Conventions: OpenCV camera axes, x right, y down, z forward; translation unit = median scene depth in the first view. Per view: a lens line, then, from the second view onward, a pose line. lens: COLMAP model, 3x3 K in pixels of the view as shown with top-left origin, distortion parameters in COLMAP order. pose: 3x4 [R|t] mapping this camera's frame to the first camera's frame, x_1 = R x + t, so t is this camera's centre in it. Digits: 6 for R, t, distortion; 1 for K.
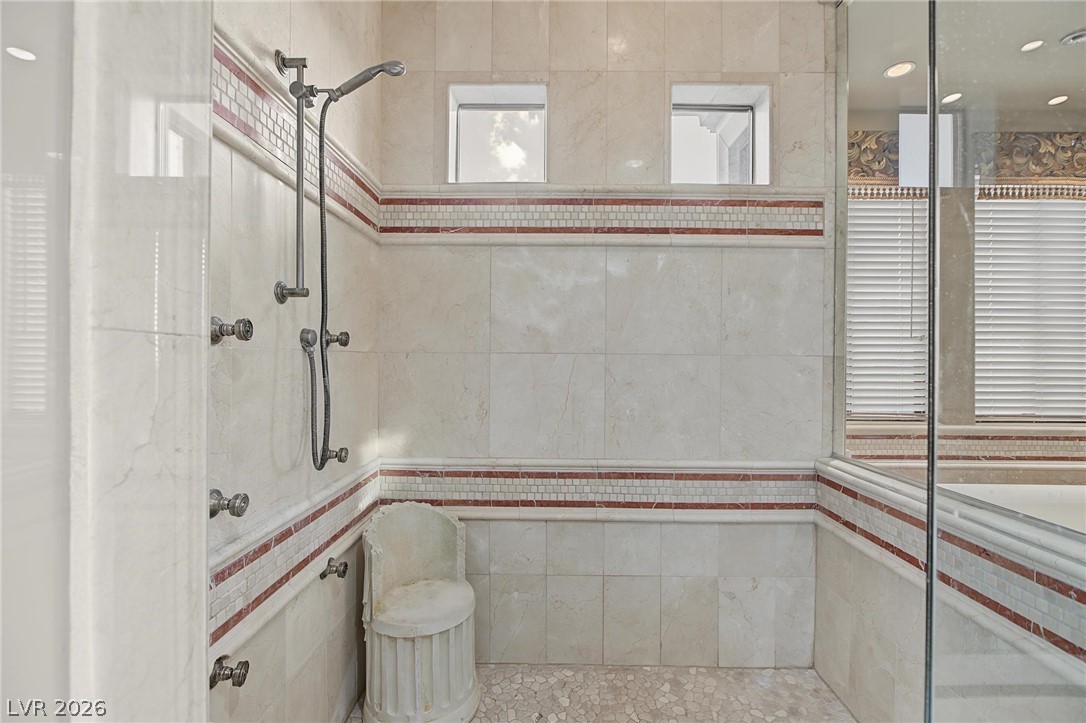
lens RADIAL K [[508.5, 0, 547.8], [0, 508.5, 362.0], [0, 0, 1]] dist [0.000285, -0.000166]
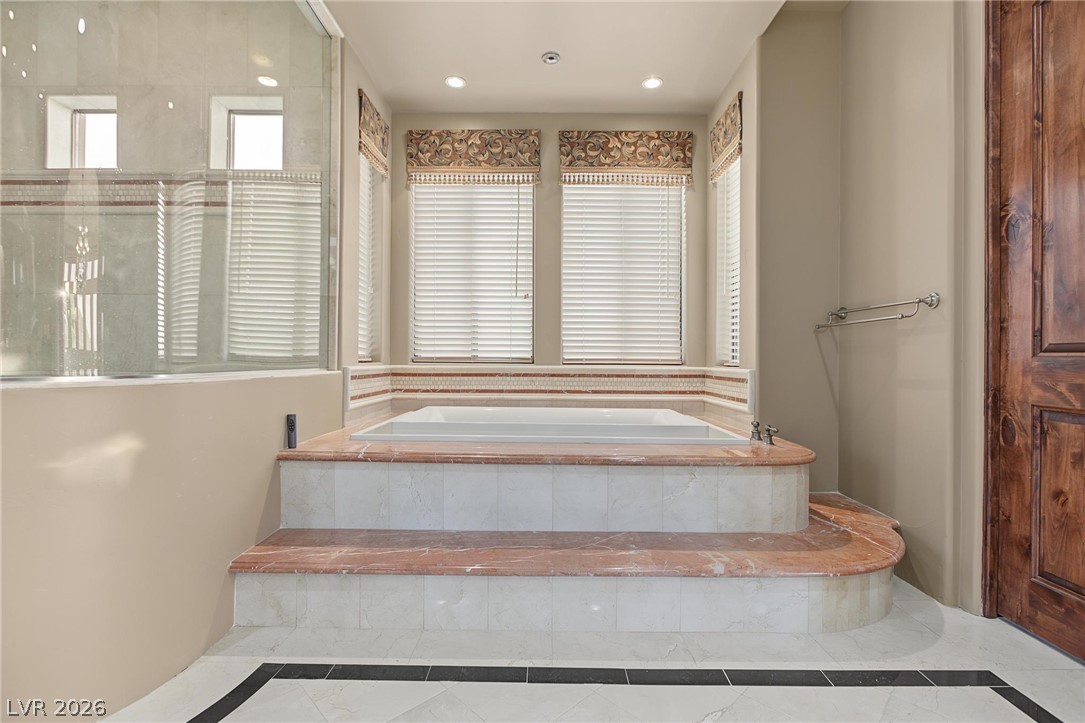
lens RADIAL K [[508.0, 0, 540.3], [0, 508.0, 360.9], [0, 0, 1]] dist [0.000285, -0.000166]
pose [[0.999998, 0.001272, 0.001233, 0.797097], [-0.001279, 0.999984, 0.005590, 0.106672], [-0.001226, -0.005592, 0.999984, -0.251450]]
